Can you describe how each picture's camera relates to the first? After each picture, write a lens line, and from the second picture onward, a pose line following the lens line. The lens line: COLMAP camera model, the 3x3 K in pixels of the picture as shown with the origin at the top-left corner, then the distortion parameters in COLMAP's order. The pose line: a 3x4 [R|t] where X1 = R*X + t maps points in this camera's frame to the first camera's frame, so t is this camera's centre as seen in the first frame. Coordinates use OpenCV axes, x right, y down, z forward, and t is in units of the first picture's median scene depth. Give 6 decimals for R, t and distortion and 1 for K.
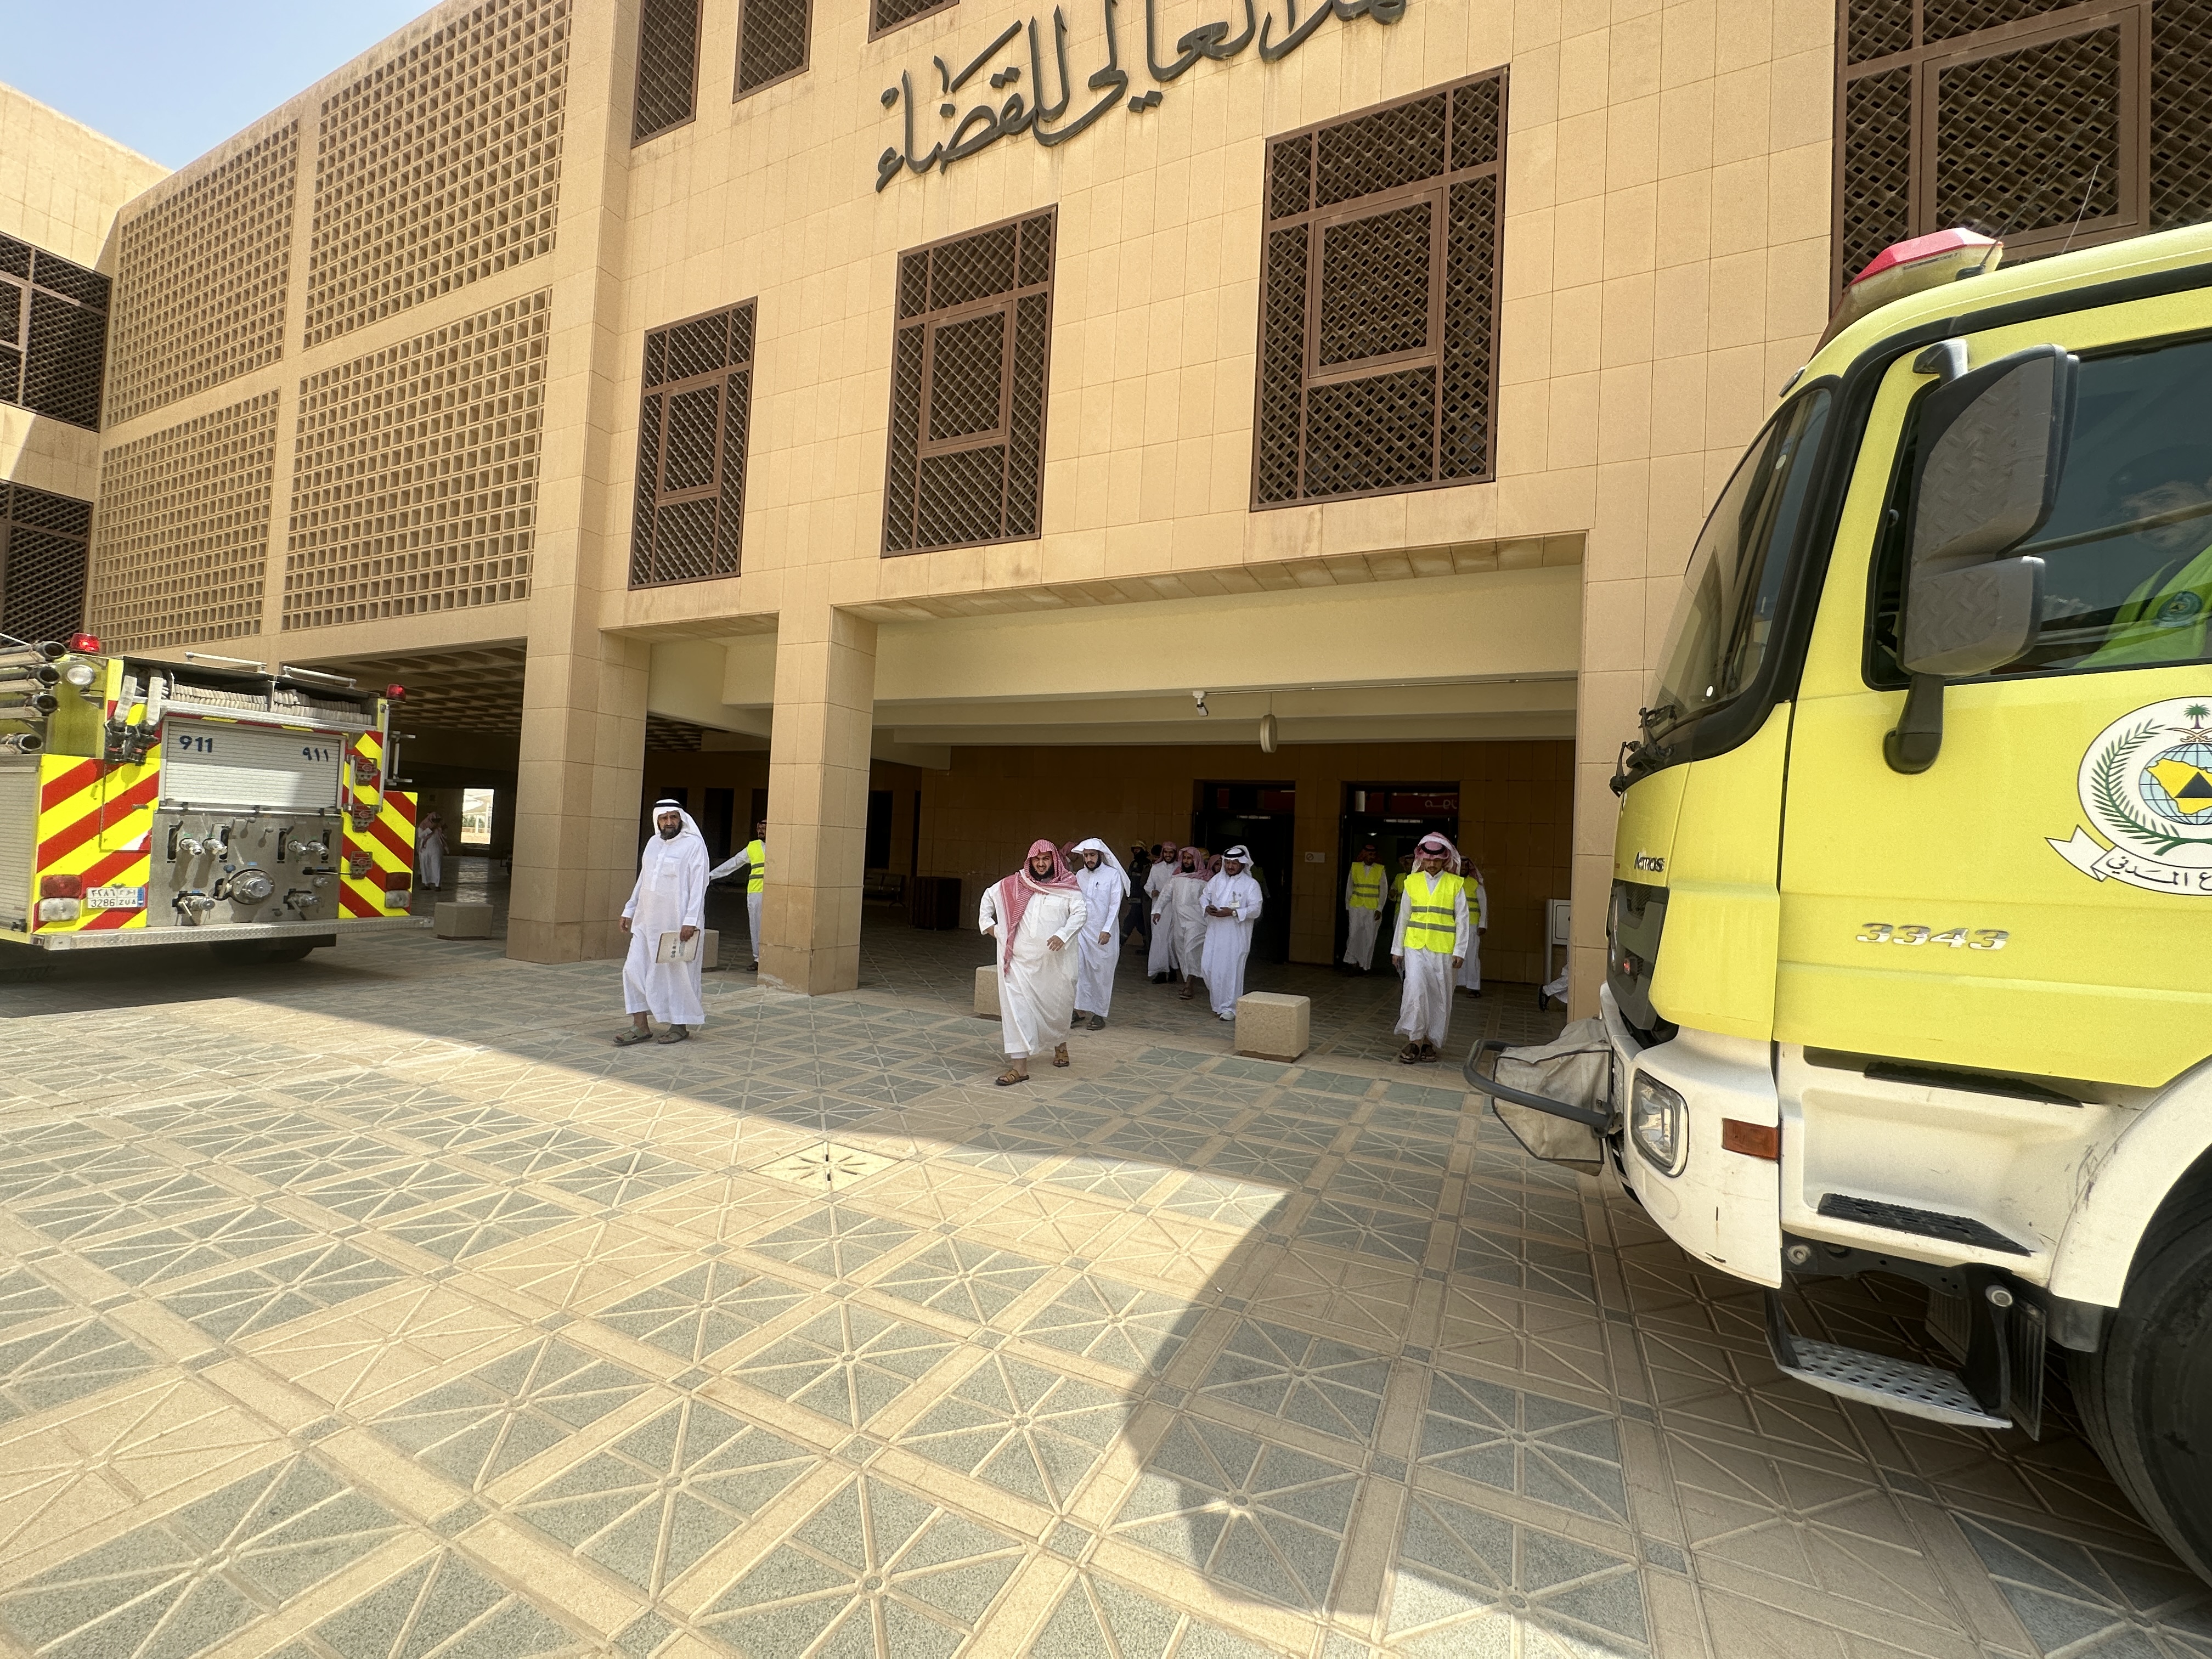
lens RADIAL K [[930.3, 0, 1093.6], [0, 930.3, 818.2], [0, 0, 1]] dist [0.002823, 0.000479]
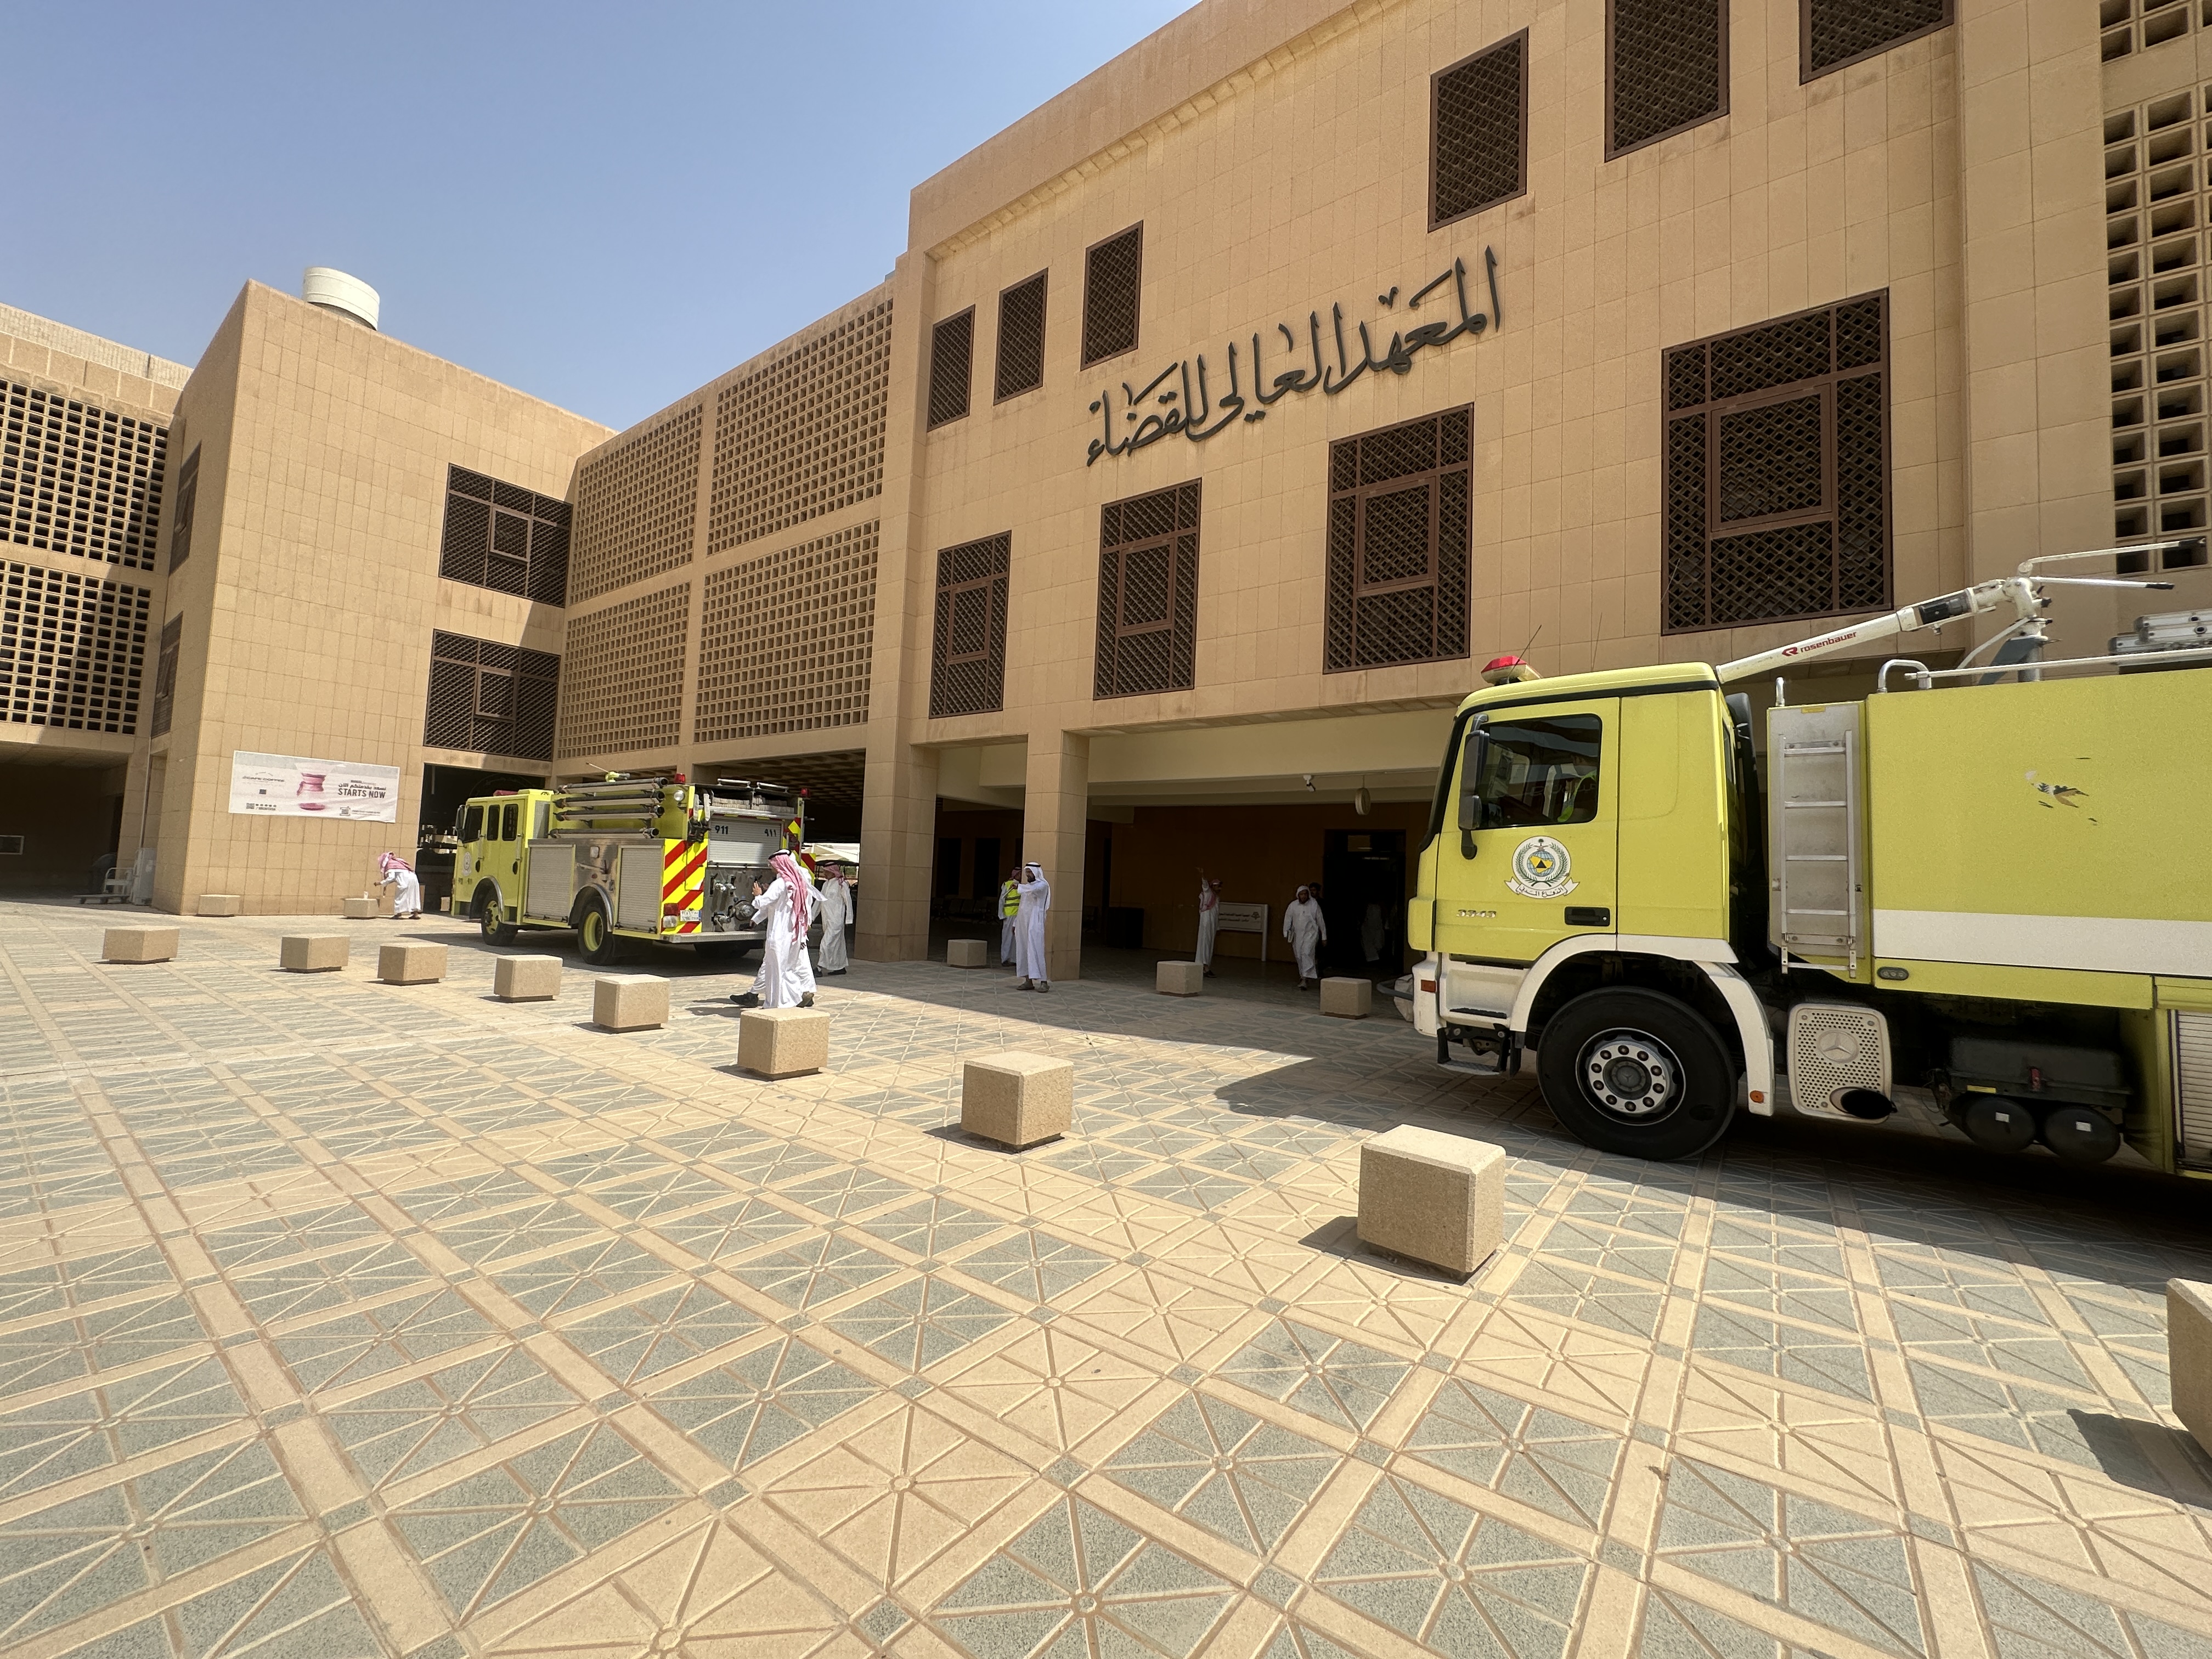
lens RADIAL K [[885.5, 0, 1114.8], [0, 885.5, 819.7], [0, 0, 1]] dist [-0.003148, -0.000057]
pose [[0.985545, -0.019908, -0.168241, 0.051743], [0.013249, 0.999087, -0.040612, -0.016356], [0.168896, 0.037796, 0.984909, -0.437090]]
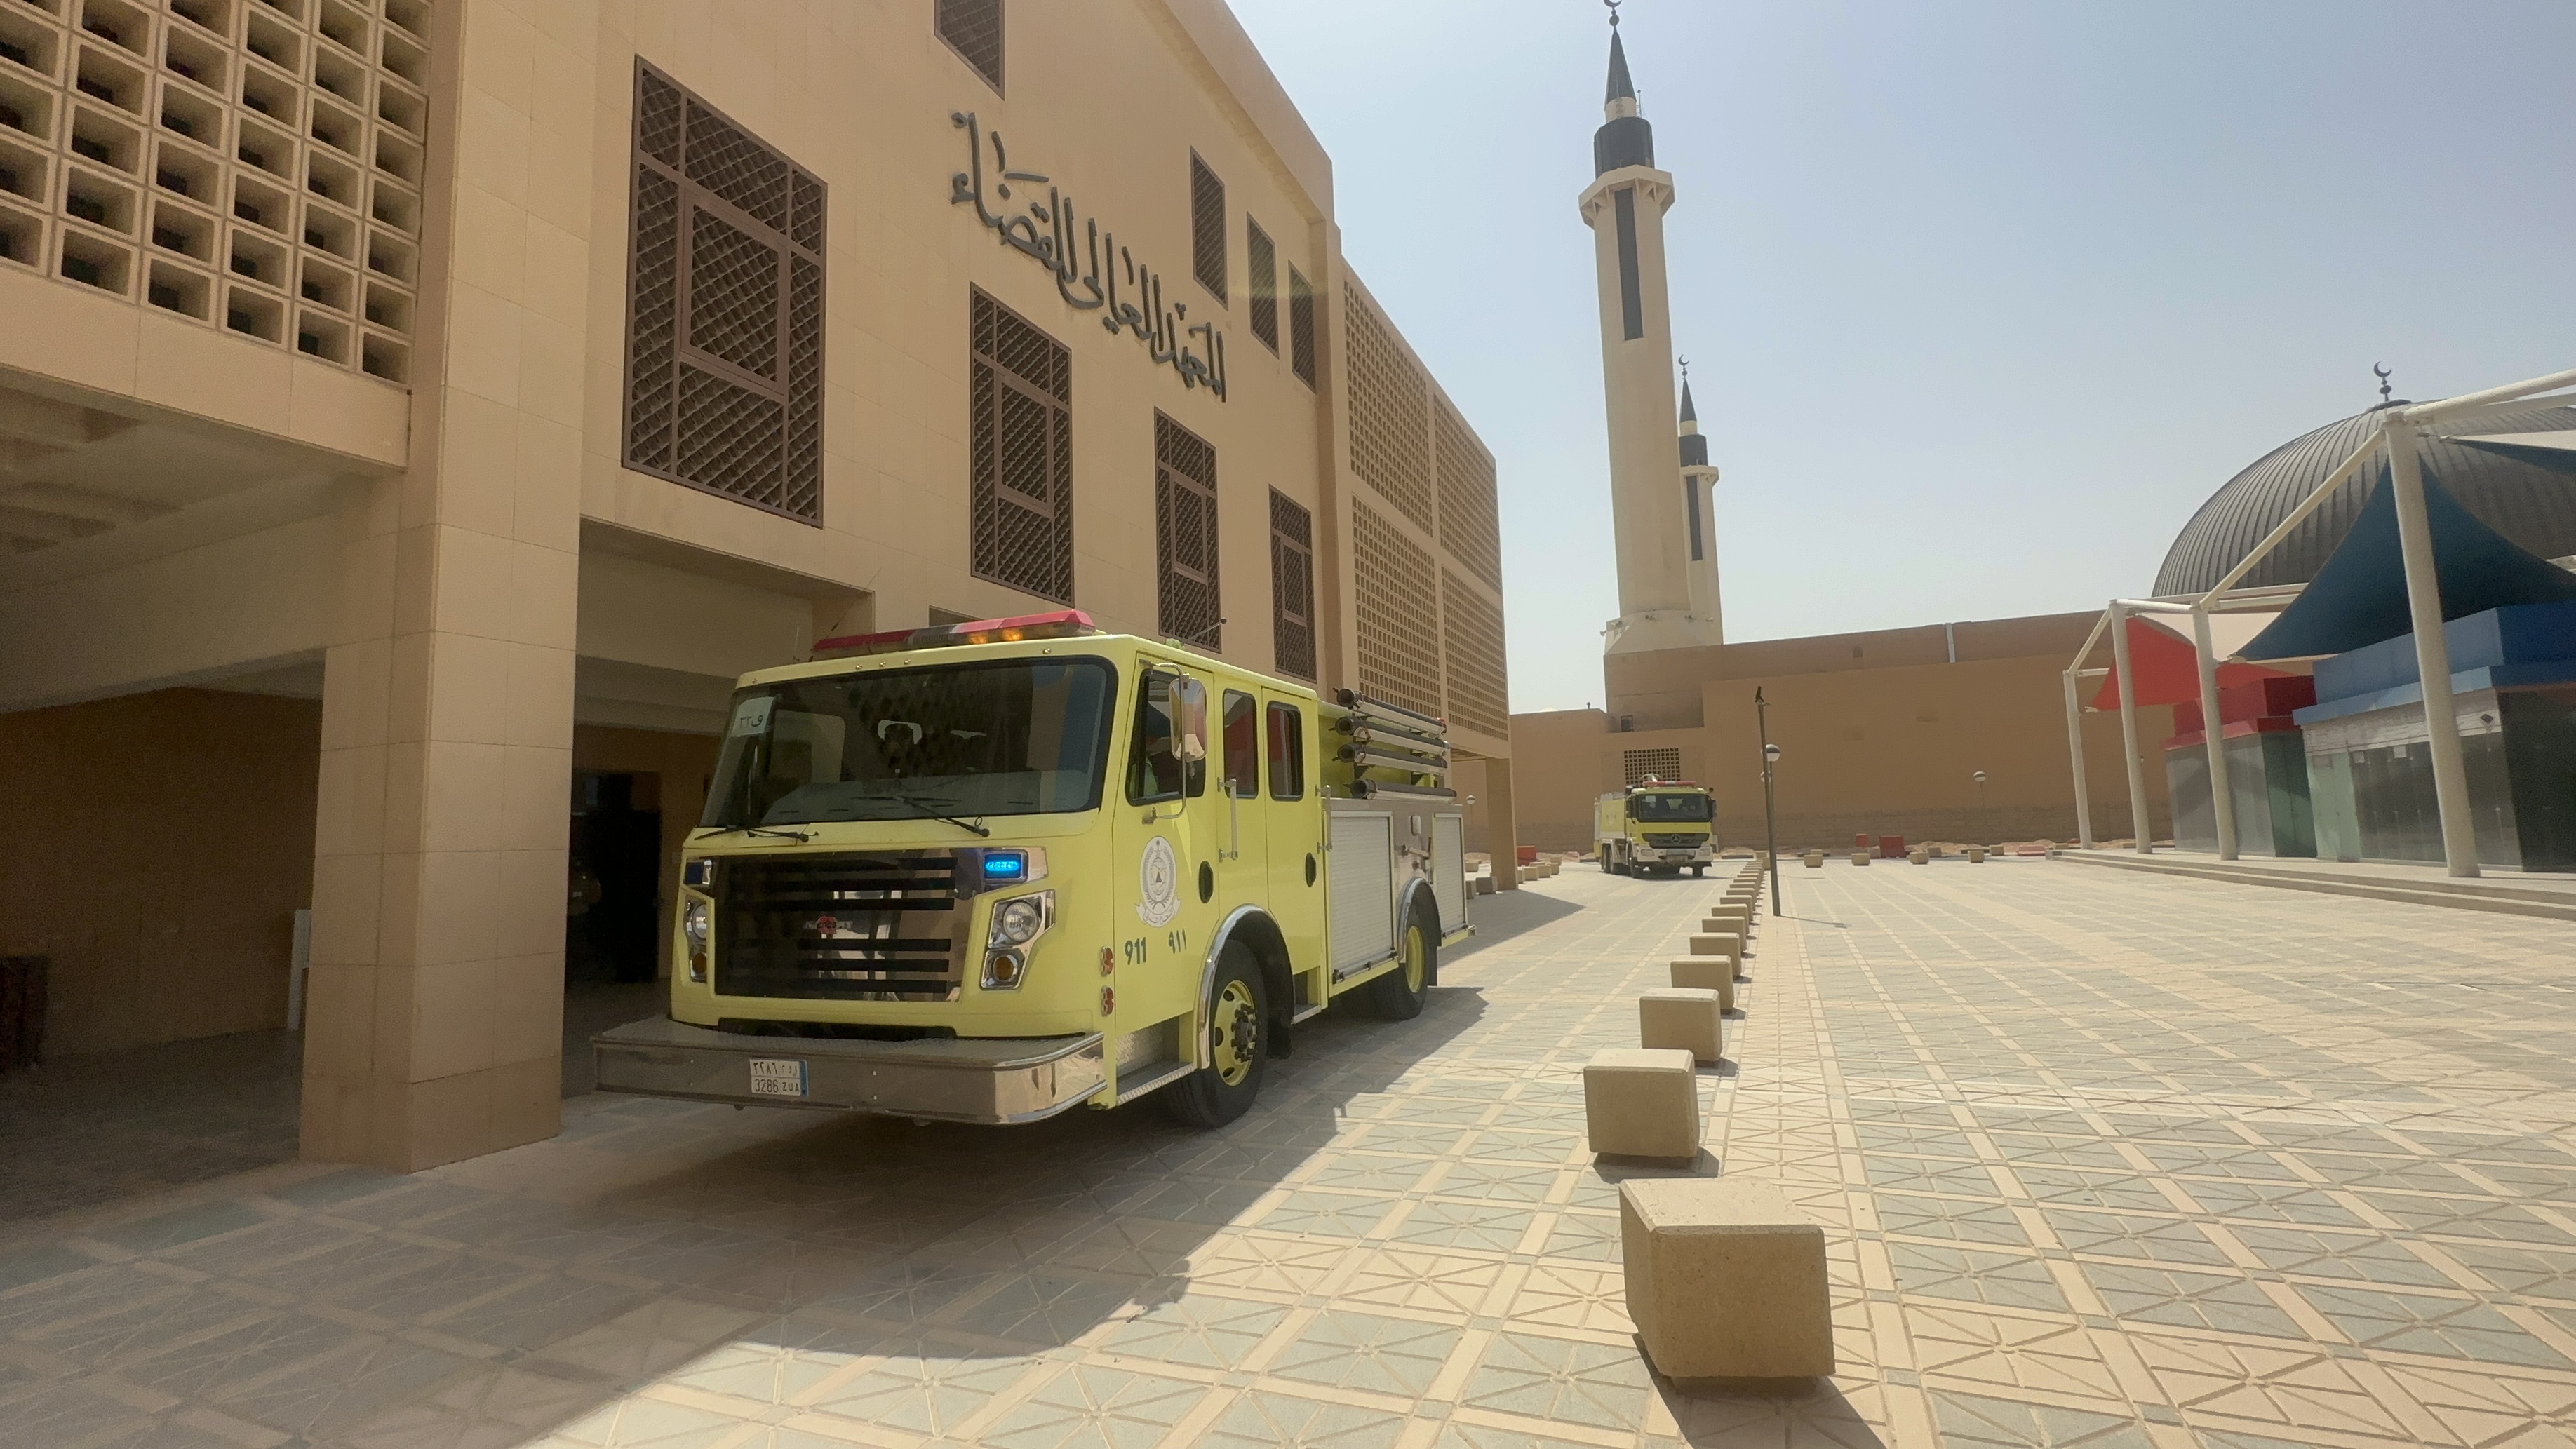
lens RADIAL K [[1121.6, 0, 1285.2], [0, 1121.6, 737.1], [0, 0, 1]] dist [-0.004495, -0.000642]
pose [[-0.053215, 0.051745, 0.997242, -1.411369], [-0.002214, 0.998648, -0.051936, -0.040634], [-0.998581, -0.004971, -0.053028, 0.703587]]
